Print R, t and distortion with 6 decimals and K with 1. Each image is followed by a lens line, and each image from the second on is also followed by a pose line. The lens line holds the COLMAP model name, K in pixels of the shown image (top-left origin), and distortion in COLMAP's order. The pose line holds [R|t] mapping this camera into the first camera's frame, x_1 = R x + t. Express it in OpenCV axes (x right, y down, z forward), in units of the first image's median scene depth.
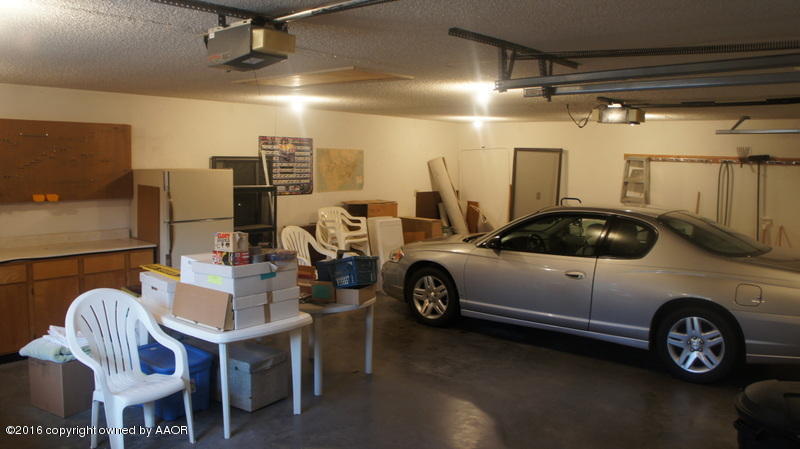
lens RADIAL K [[631.1, 0, 400.0], [0, 631.1, 224.5], [0, 0, 1]] dist [-0.183623, 0.141586]
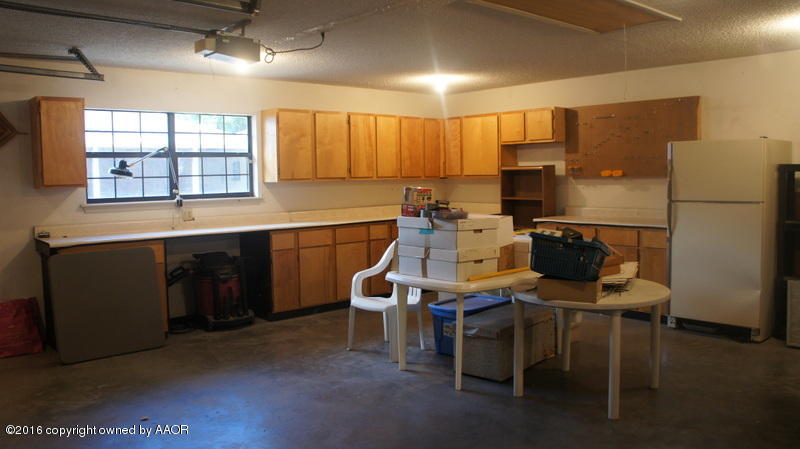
lens RADIAL K [[631.1, 0, 400.0], [0, 631.1, 224.5], [0, 0, 1]] dist [-0.183623, 0.141586]
pose [[-0.103324, 0.063392, -0.992626, 0.693852], [-0.086328, 0.993630, 0.072442, -0.000074], [0.990894, 0.093176, -0.097193, 0.896417]]
